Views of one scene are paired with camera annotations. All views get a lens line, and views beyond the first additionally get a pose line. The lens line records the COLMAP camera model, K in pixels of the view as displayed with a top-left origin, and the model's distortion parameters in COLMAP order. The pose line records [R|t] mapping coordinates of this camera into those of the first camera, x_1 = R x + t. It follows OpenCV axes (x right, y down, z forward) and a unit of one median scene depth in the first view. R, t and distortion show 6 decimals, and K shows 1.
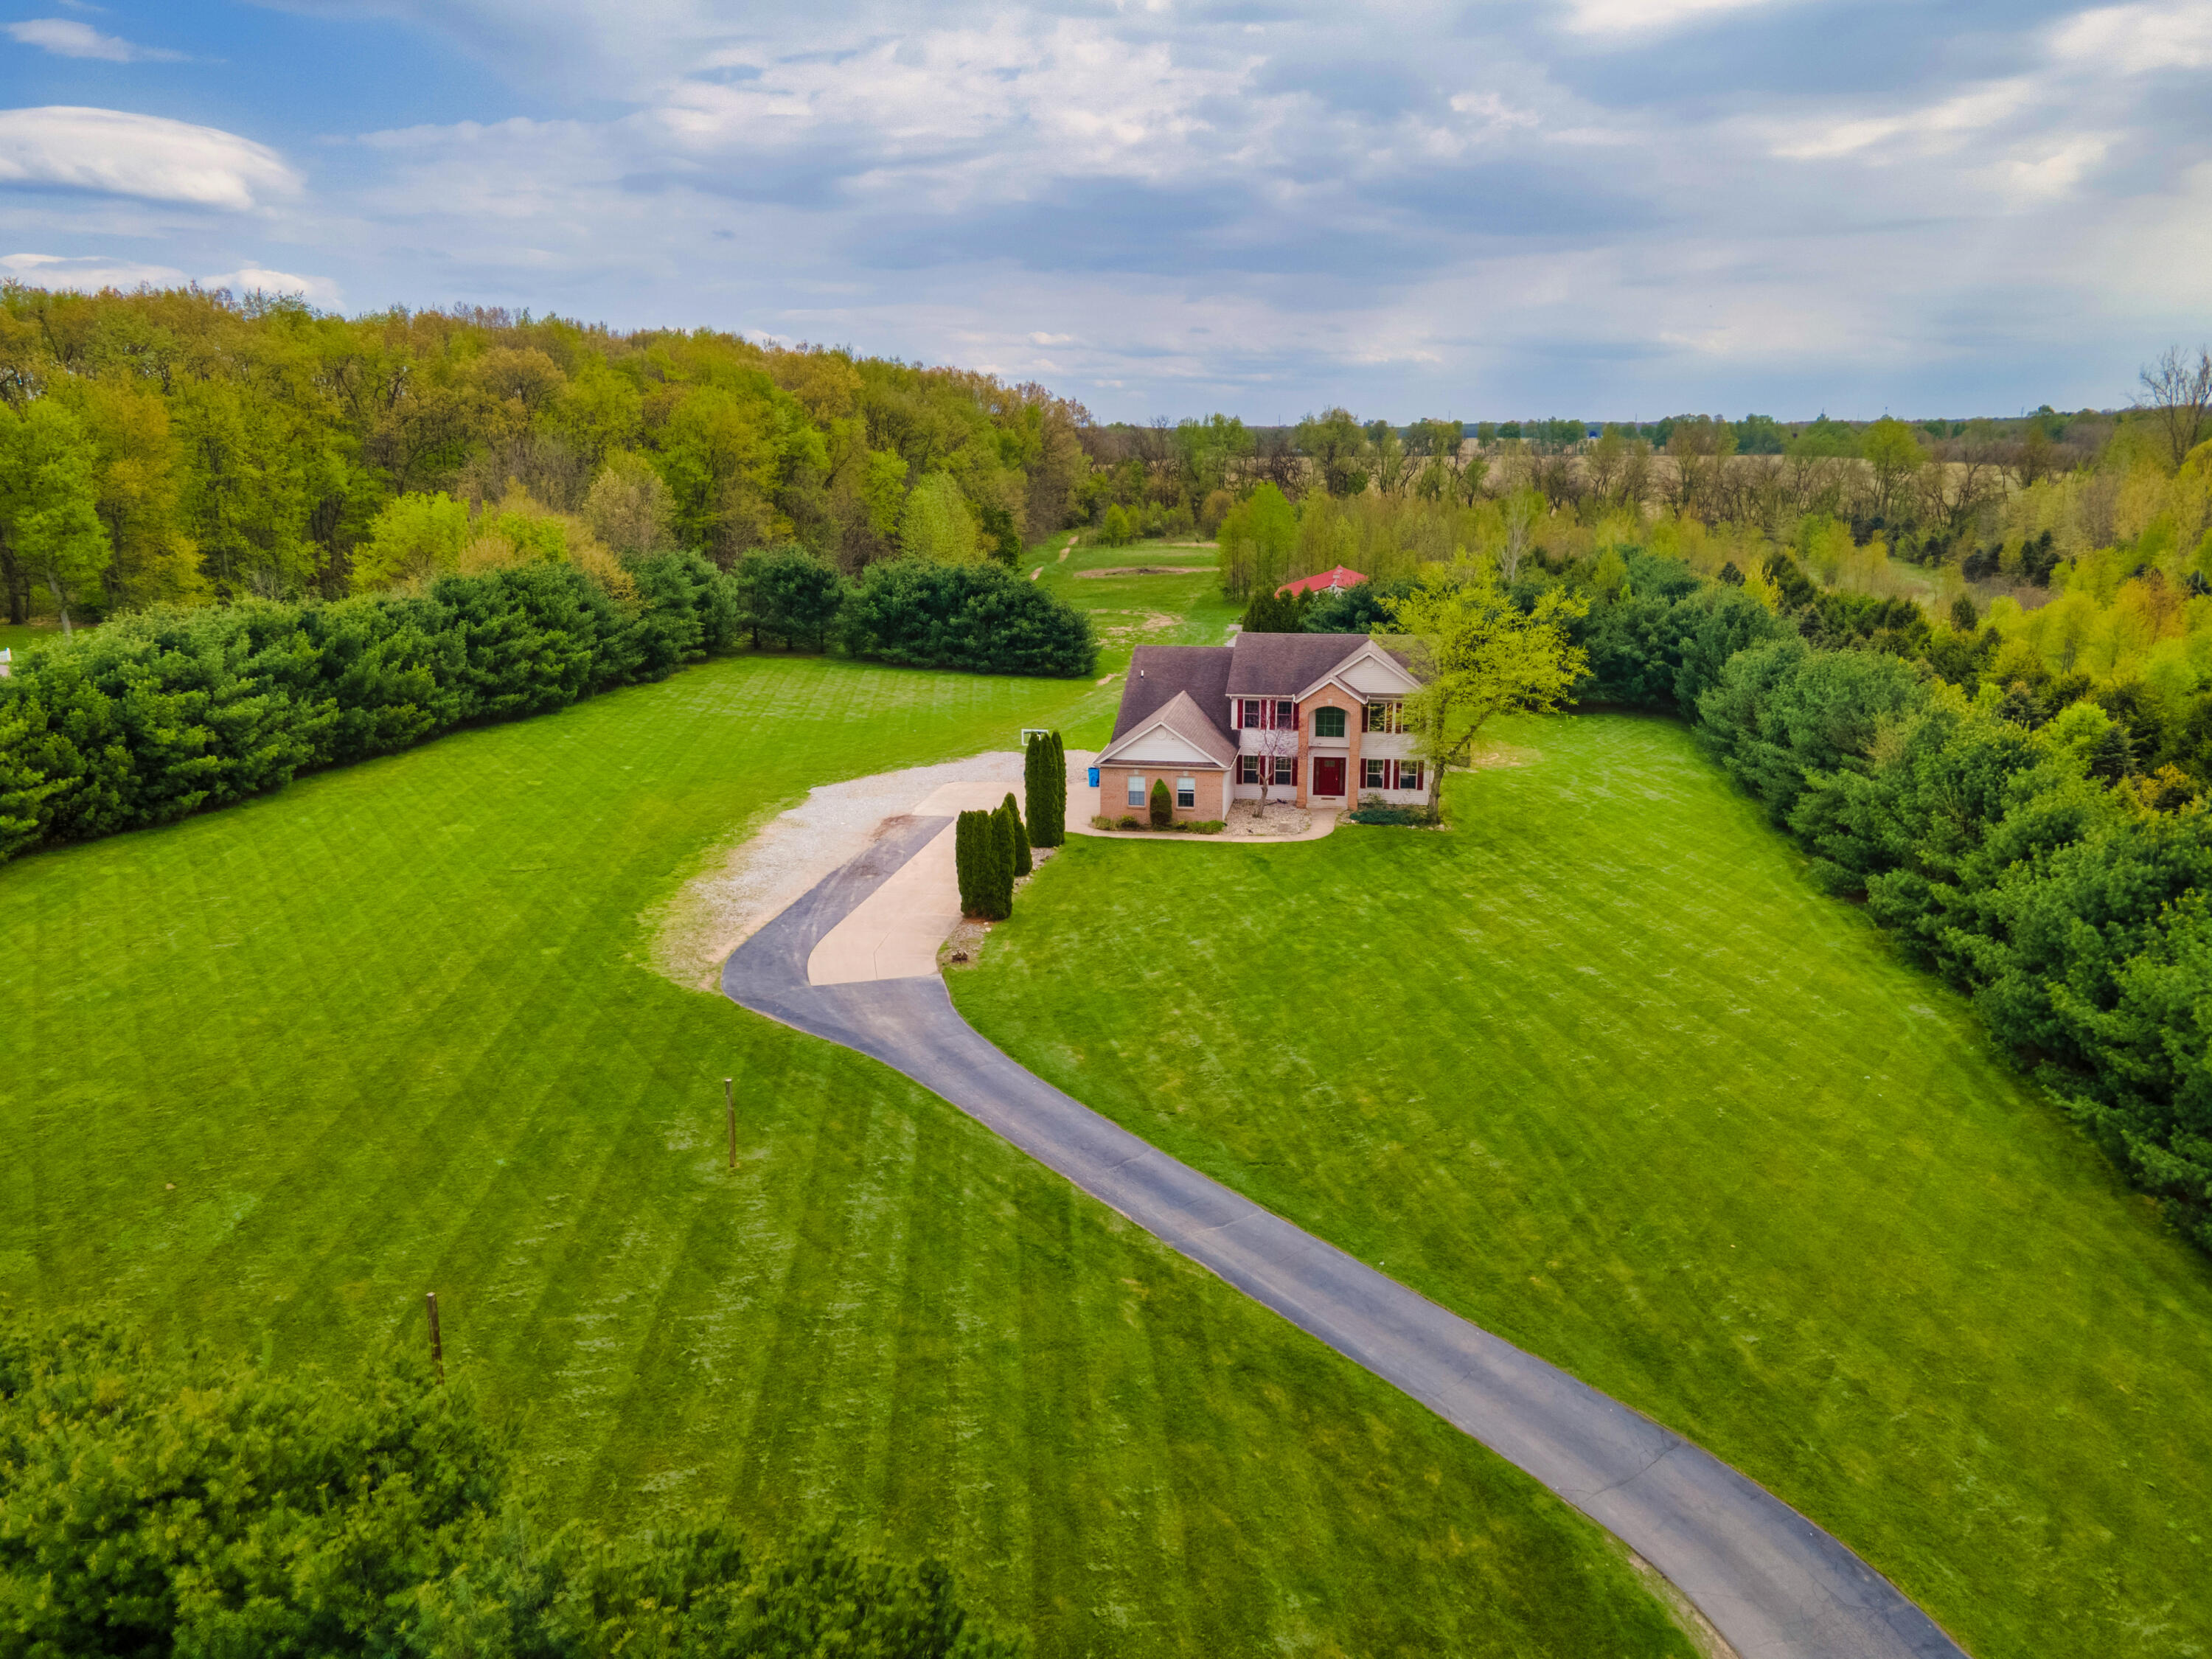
lens RADIAL K [[1629.8, 0, 1112.9], [0, 1629.8, 830.0], [0, 0, 1]] dist [0.041225, 0.002314]
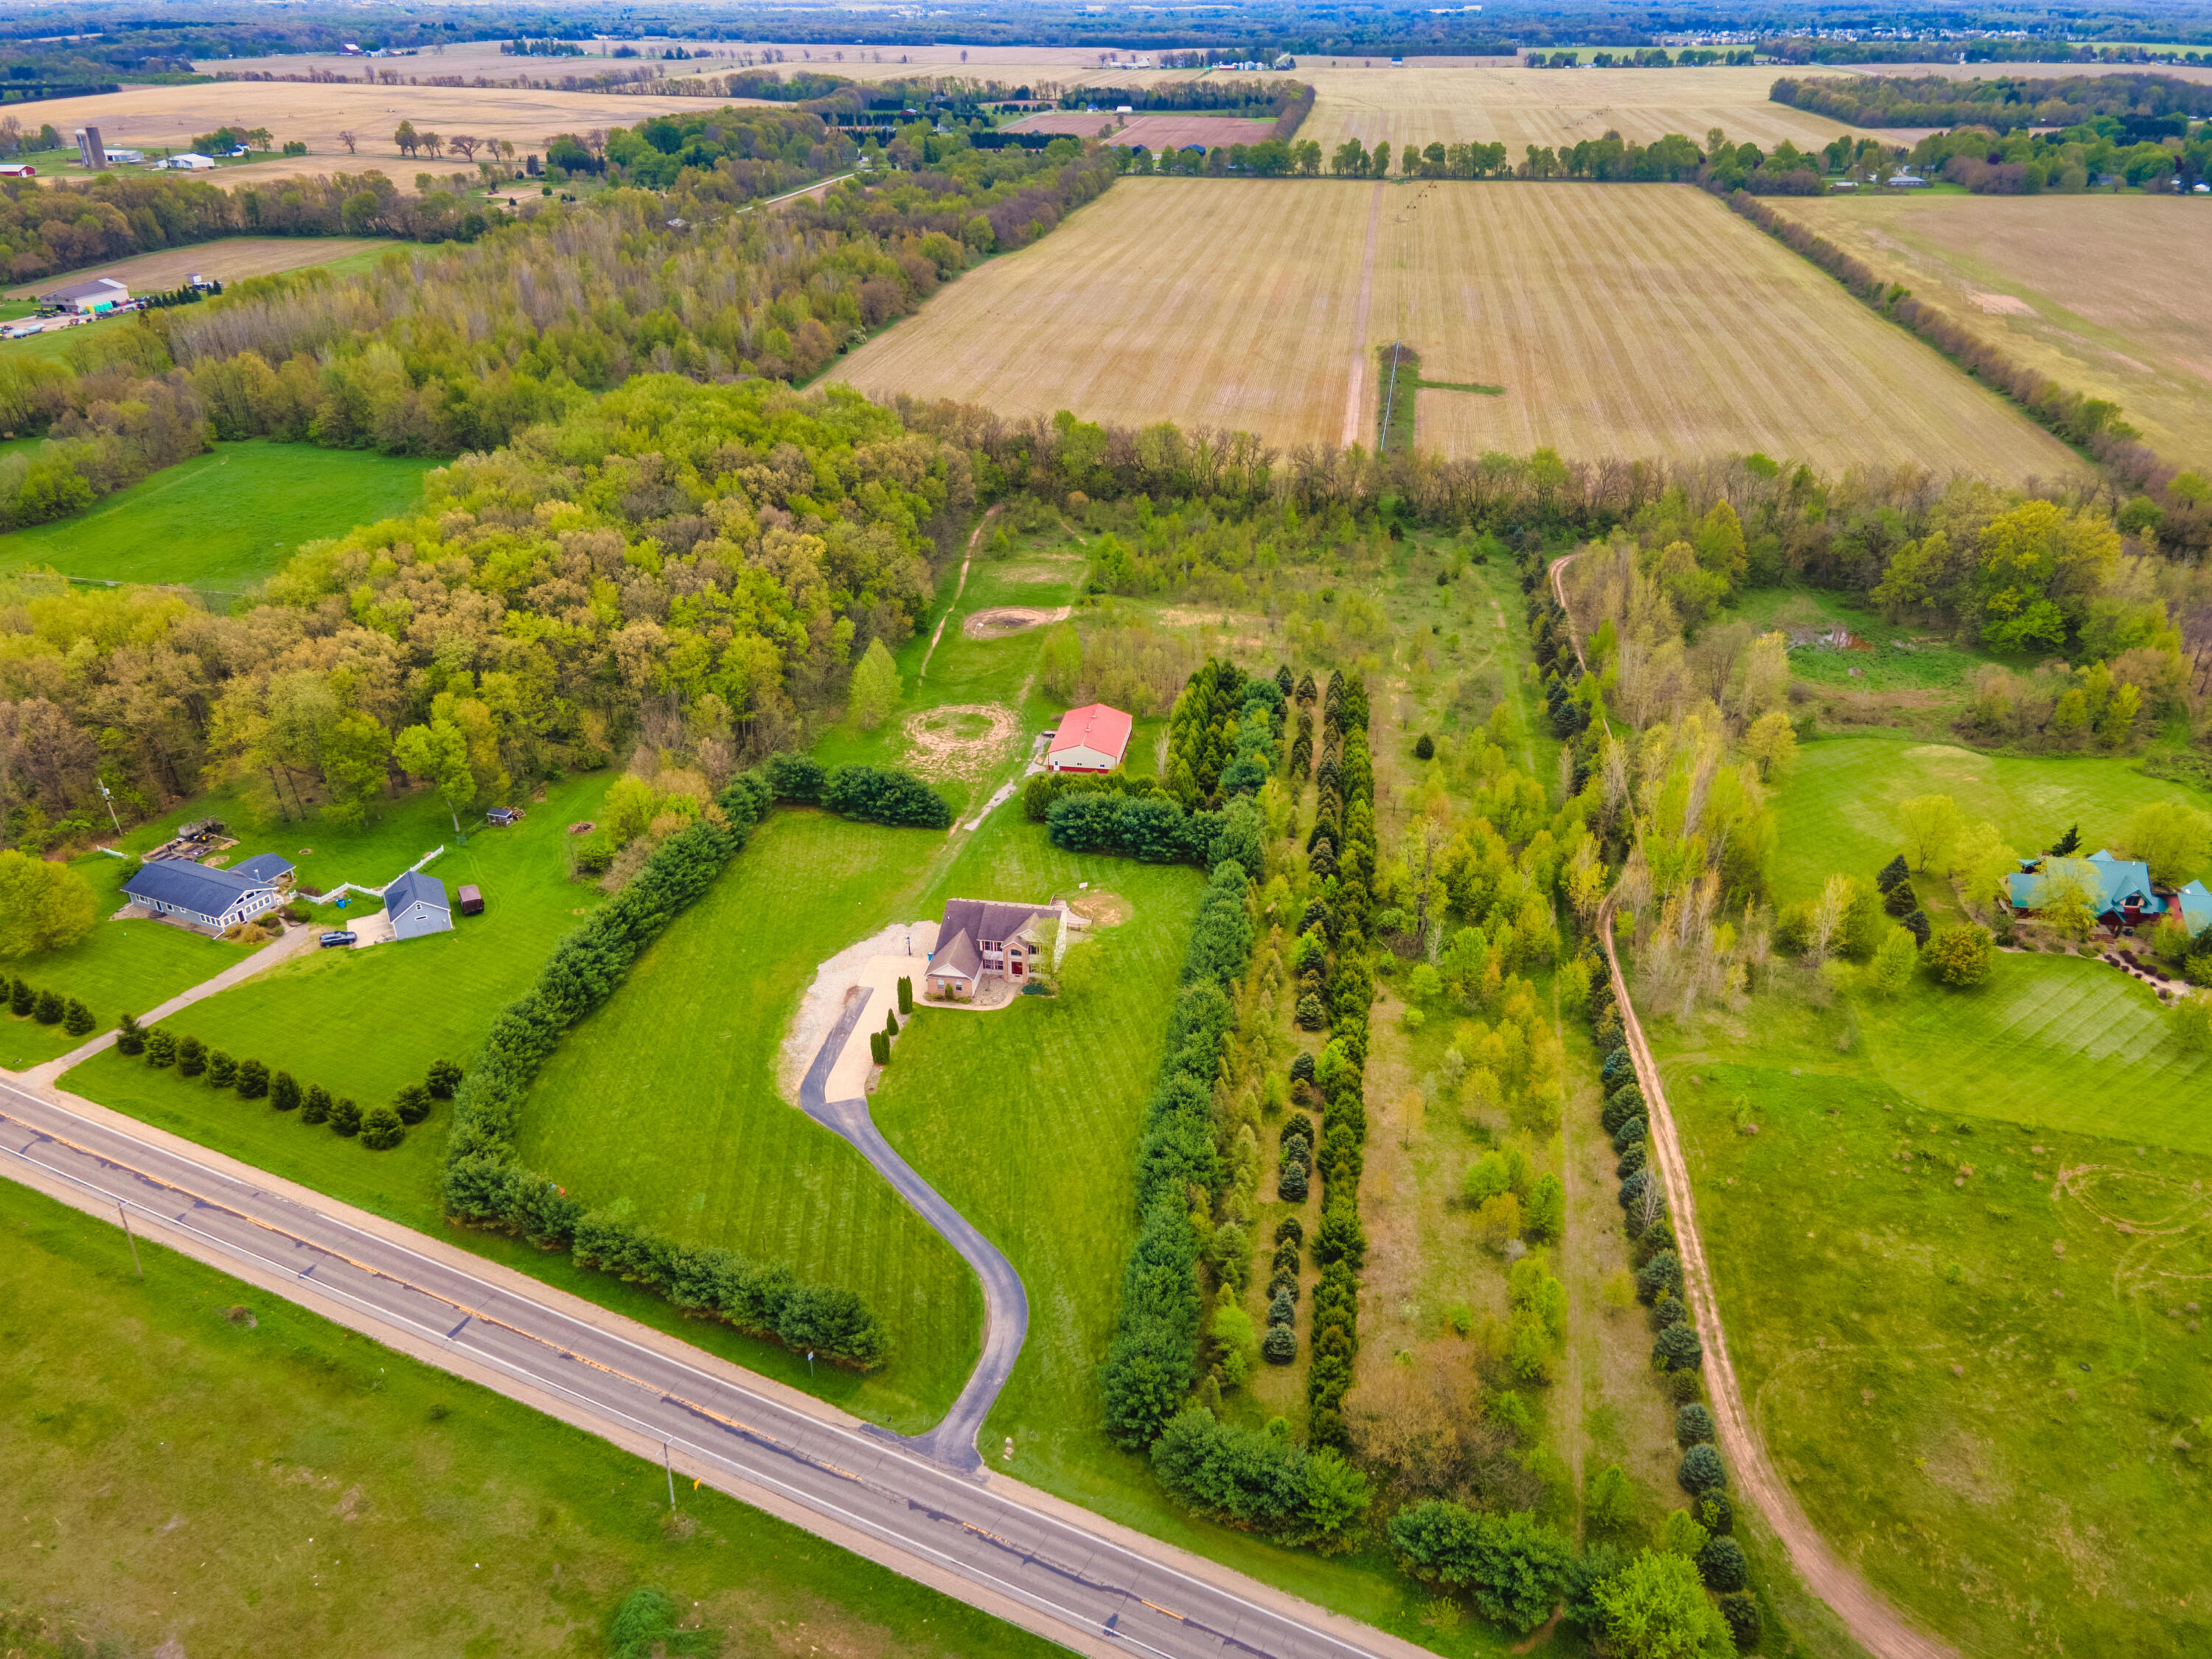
lens RADIAL K [[1629.8, 0, 1104.5], [0, 1629.8, 828.6], [0, 0, 1]] dist [0.041225, 0.002314]
pose [[0.999947, -0.002793, 0.009904, 0.250211], [0.000432, 0.973007, 0.230775, -0.864622], [-0.010282, -0.230759, 0.972957, -1.510935]]
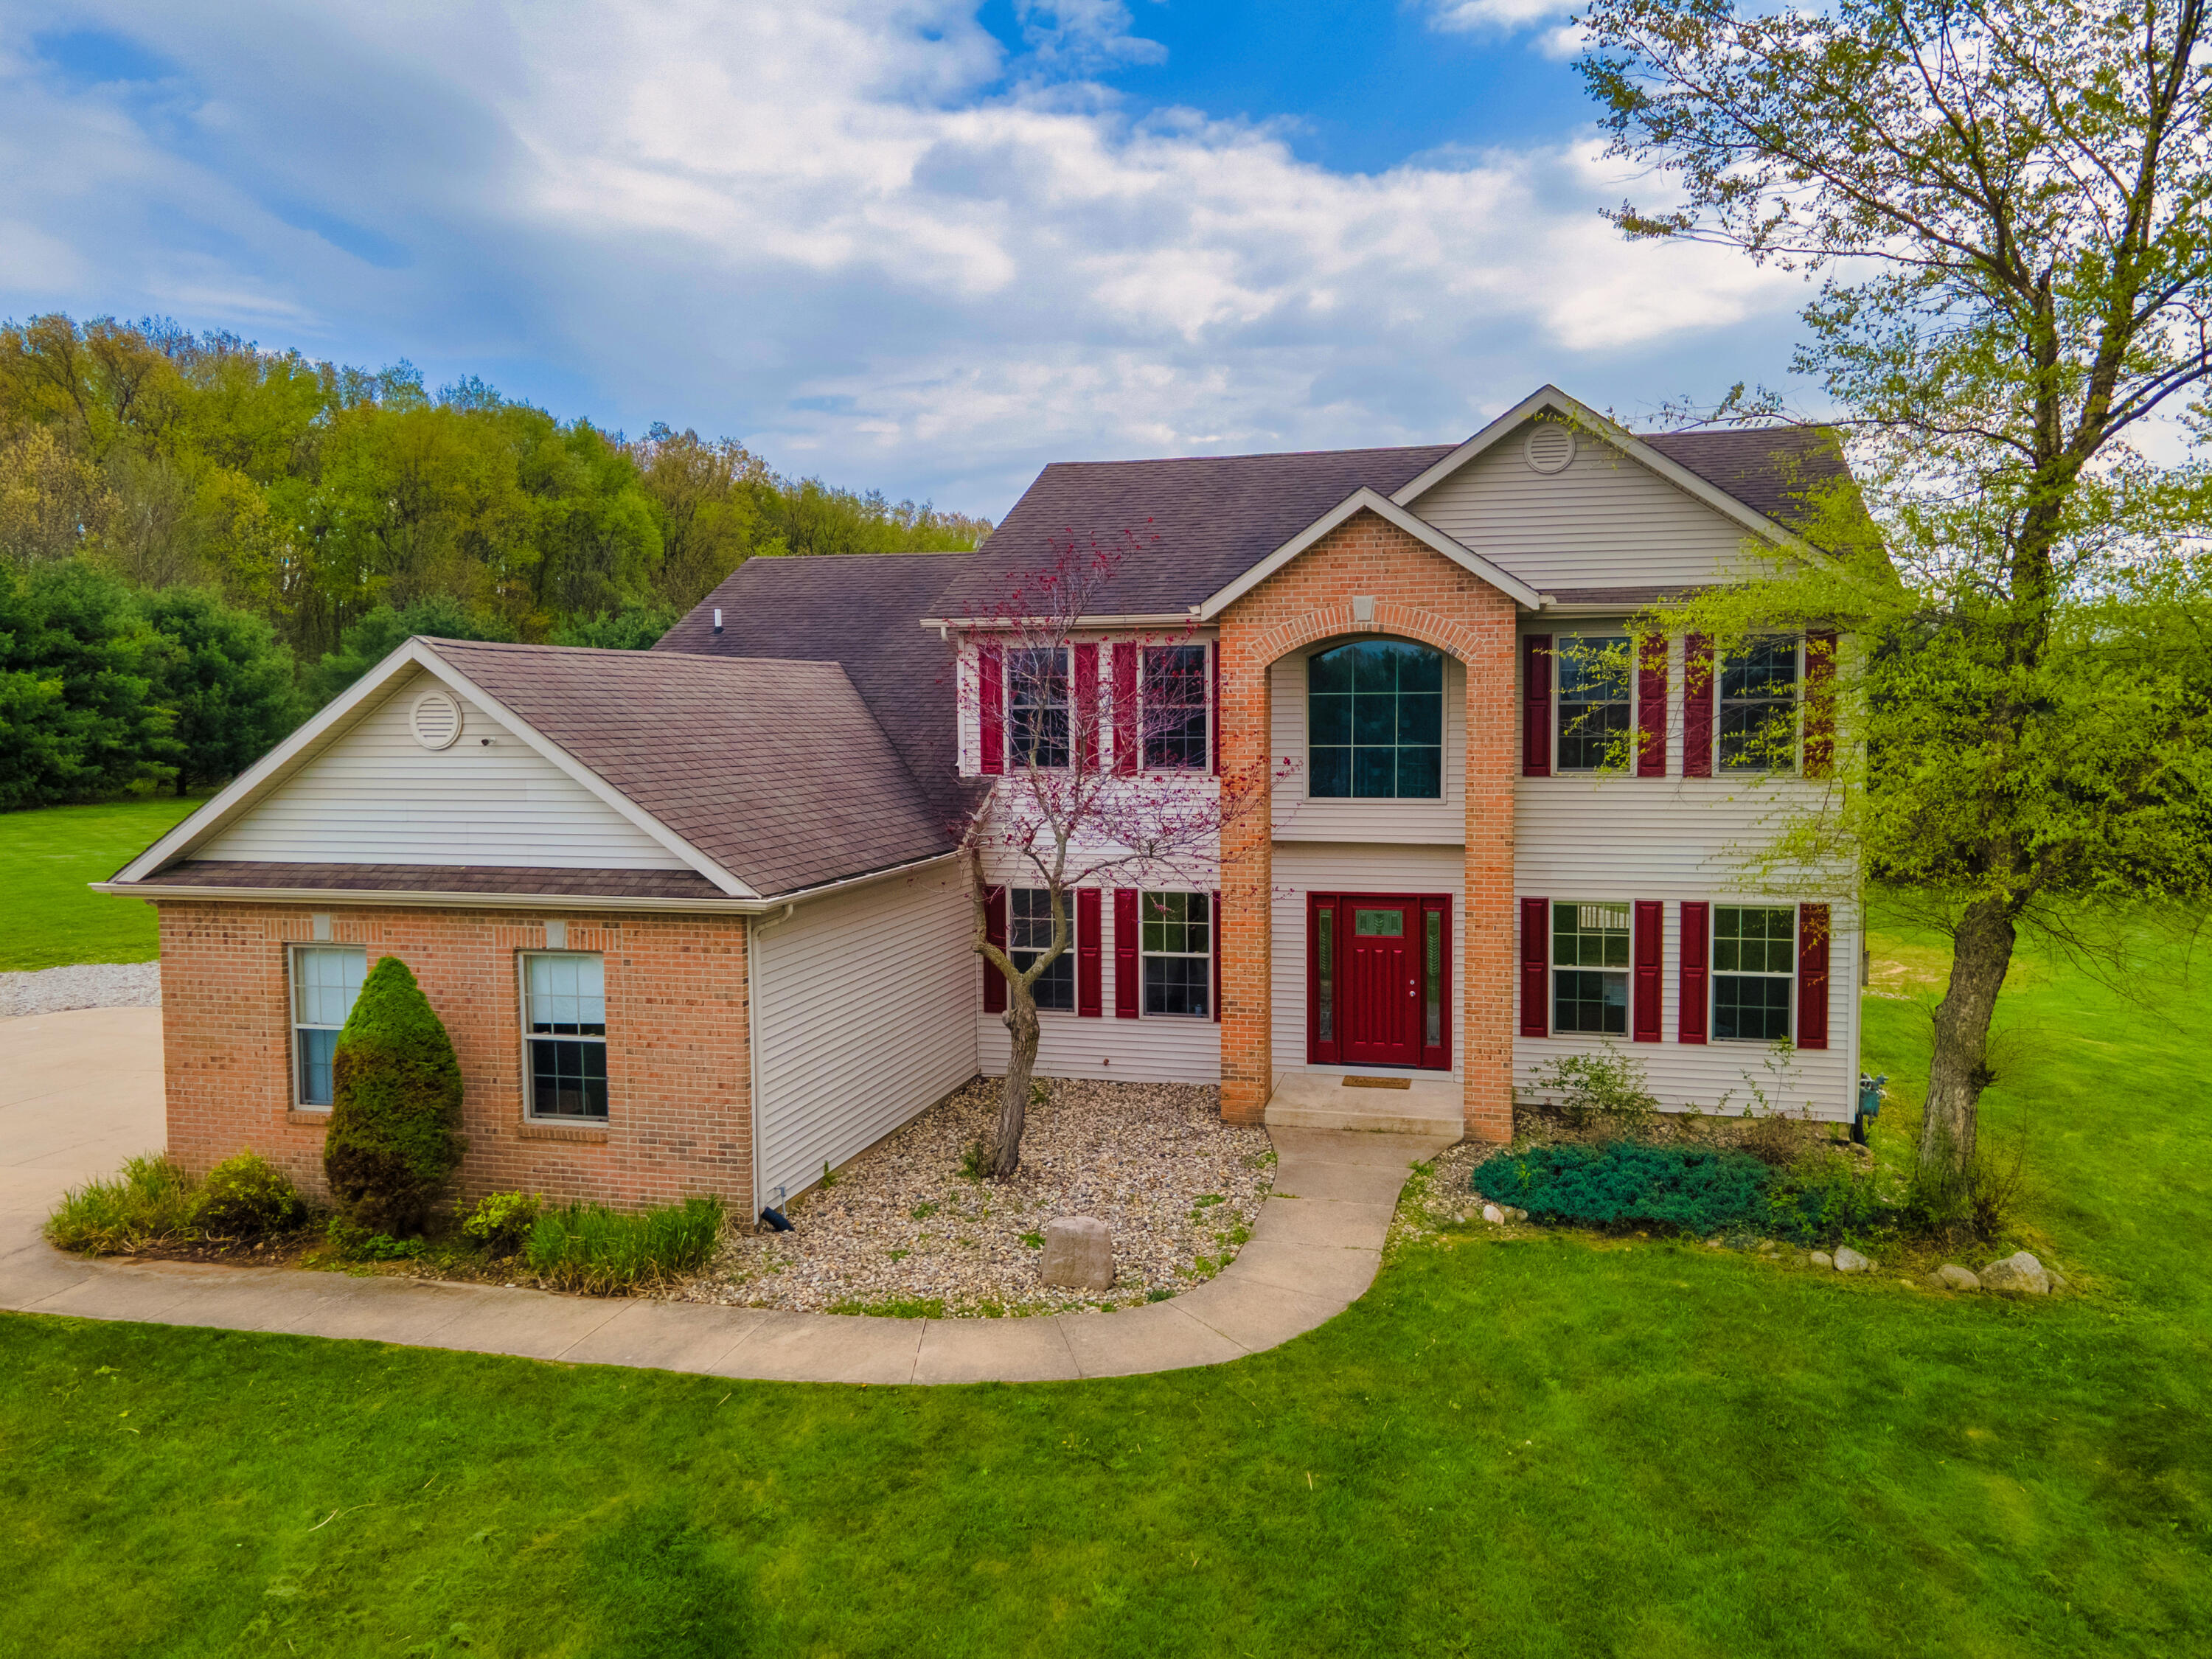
lens RADIAL K [[1629.8, 0, 1104.9], [0, 1629.8, 838.5], [0, 0, 1]] dist [0.041225, 0.002314]
pose [[0.996736, 0.003991, -0.080626, 0.115118], [-0.016668, 0.987428, -0.157187, -0.016657], [0.078985, 0.158018, 0.984272, 0.785967]]
